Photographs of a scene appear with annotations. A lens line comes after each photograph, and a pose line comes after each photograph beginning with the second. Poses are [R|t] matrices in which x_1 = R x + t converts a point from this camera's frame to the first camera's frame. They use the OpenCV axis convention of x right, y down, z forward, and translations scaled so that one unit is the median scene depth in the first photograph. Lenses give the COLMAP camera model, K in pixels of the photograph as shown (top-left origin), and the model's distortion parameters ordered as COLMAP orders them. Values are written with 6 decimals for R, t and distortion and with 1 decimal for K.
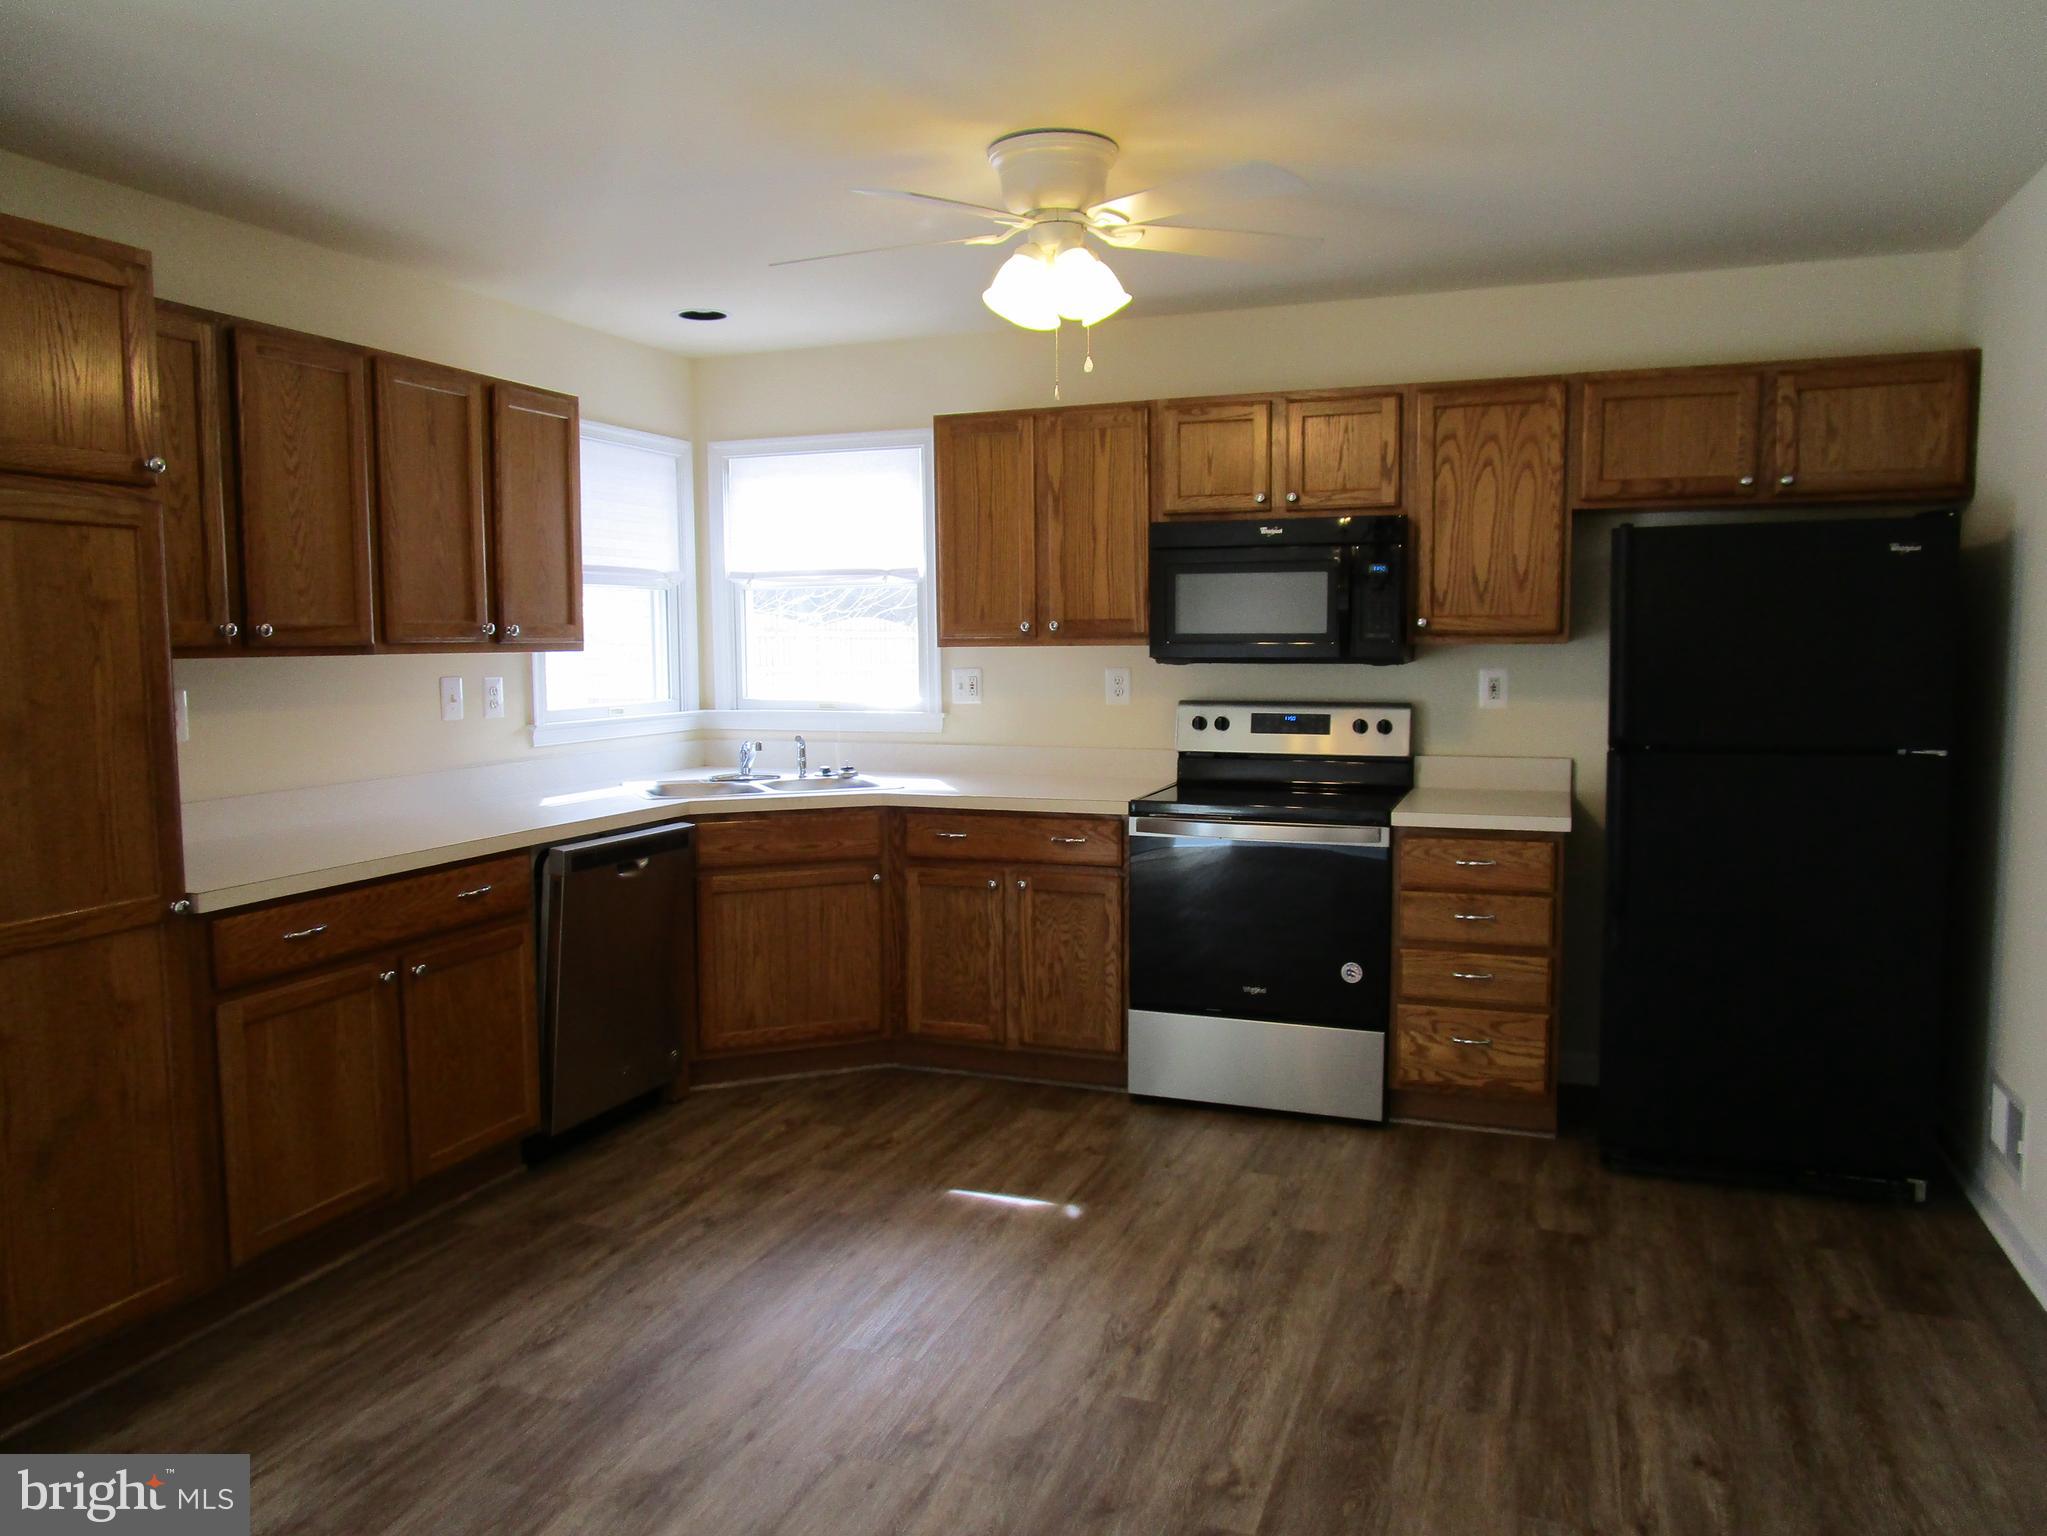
lens RADIAL K [[1469.2, 0, 1027.8], [0, 1469.2, 766.1], [0, 0, 1]] dist [-0.030145, 0.003812]
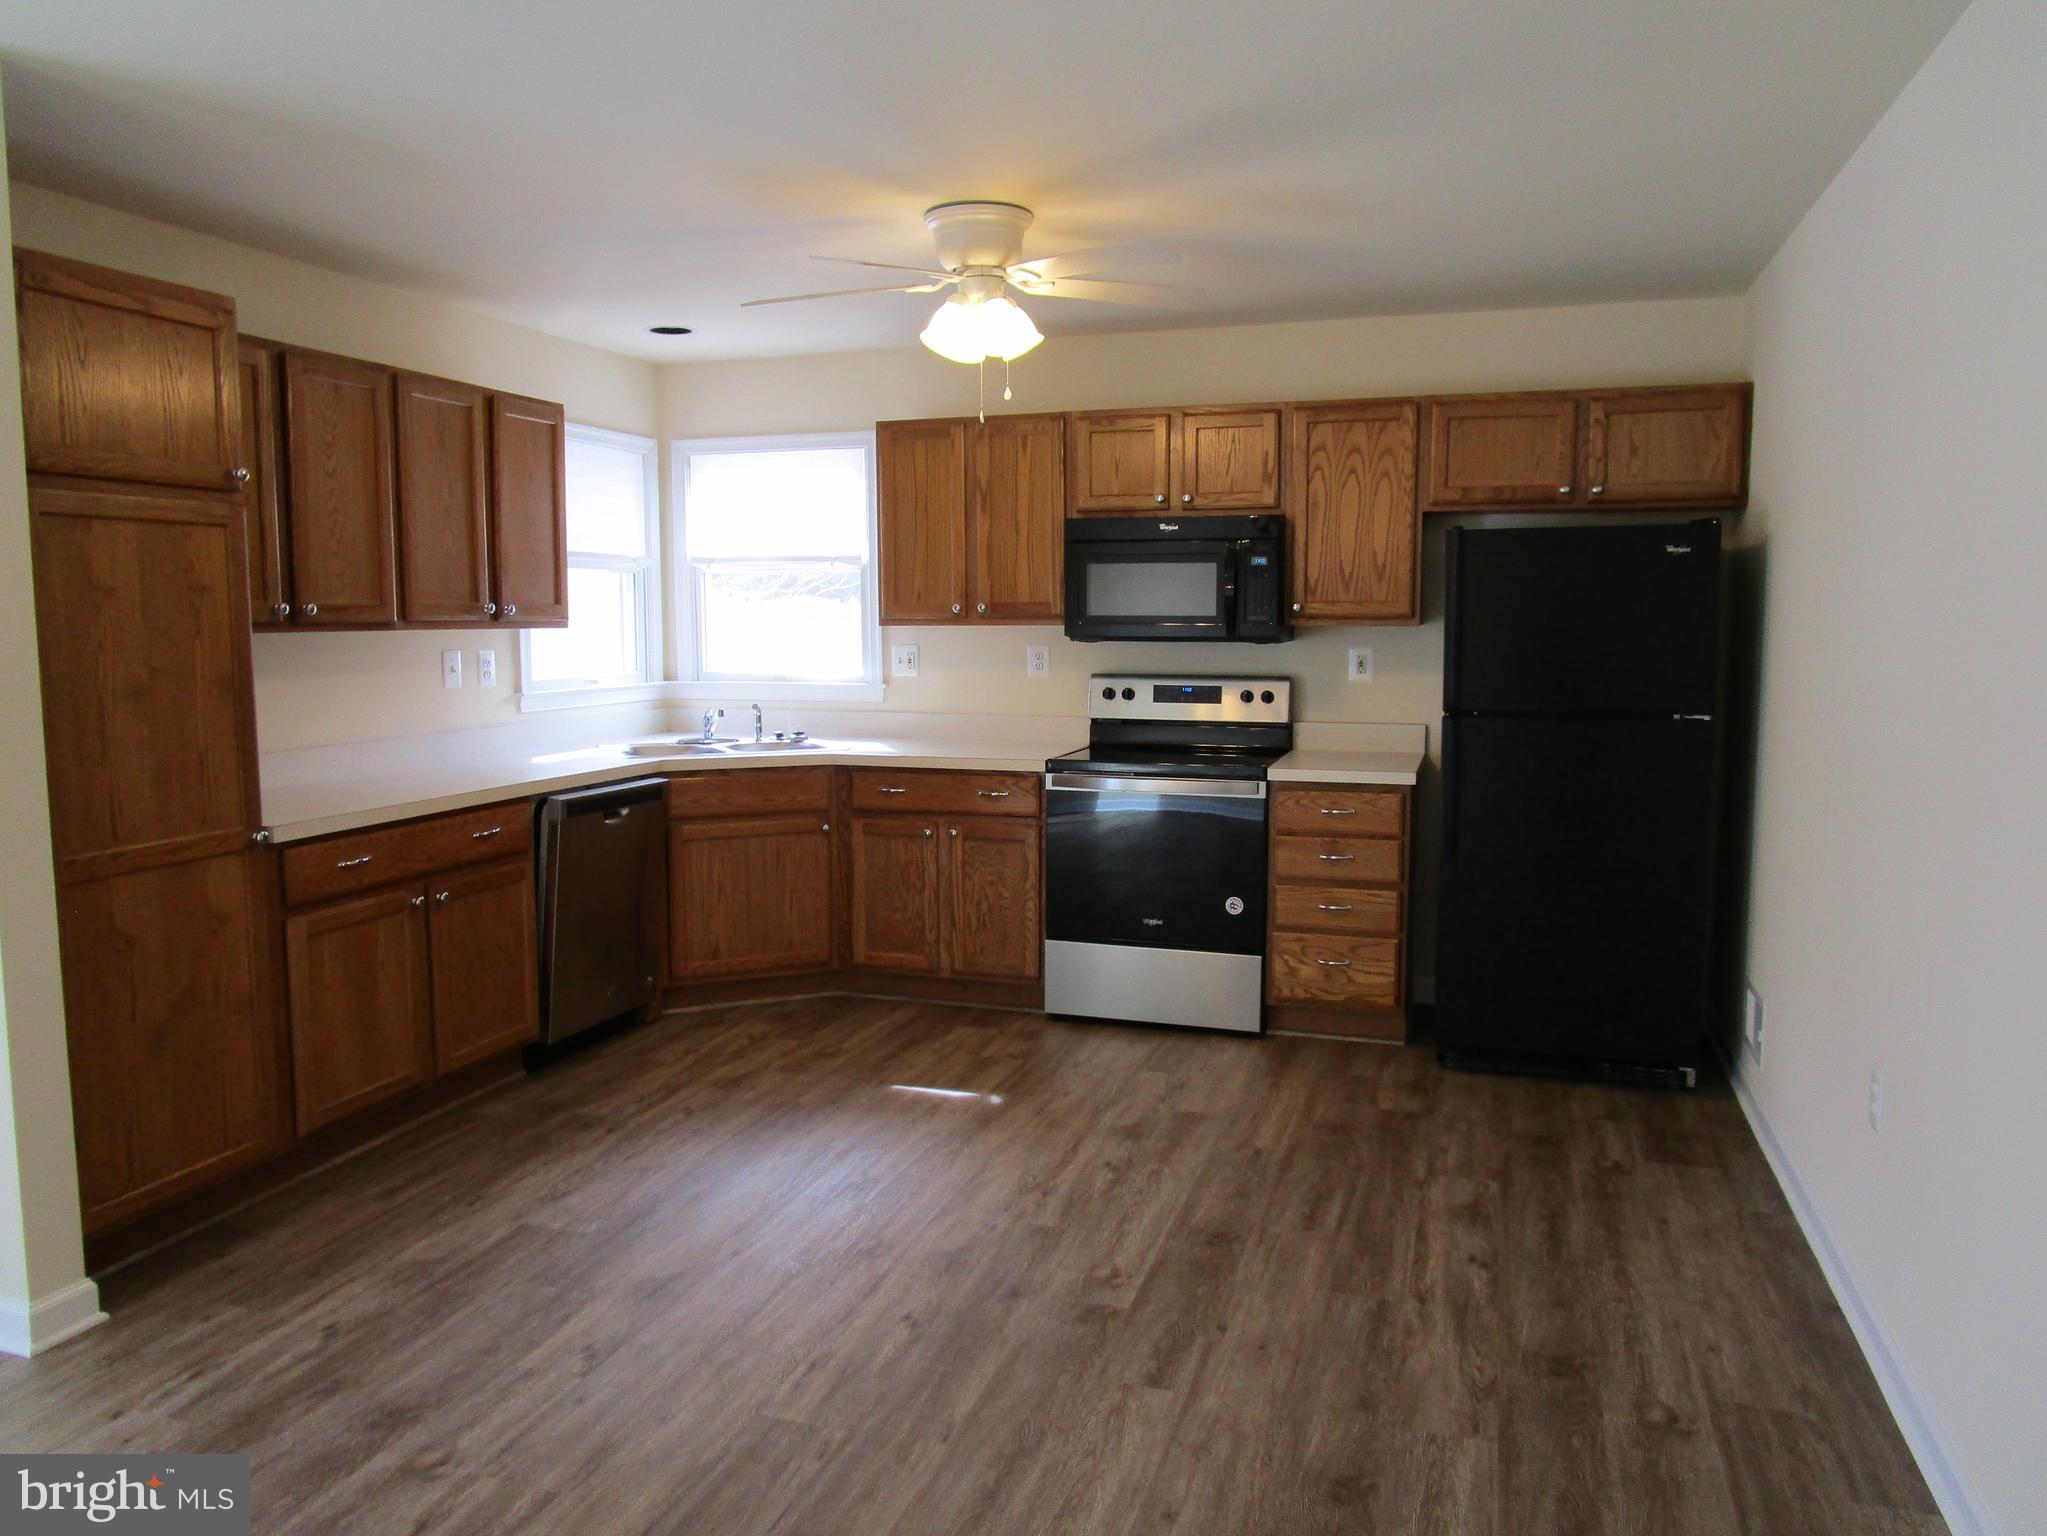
lens RADIAL K [[1469.2, 0, 1029.0], [0, 1469.2, 766.4], [0, 0, 1]] dist [-0.030145, 0.003812]
pose [[0.998989, 0.001353, 0.044938, 0.004339], [-0.002061, 0.999875, 0.015696, 0.013441], [-0.044911, -0.015773, 0.998866, -0.194552]]
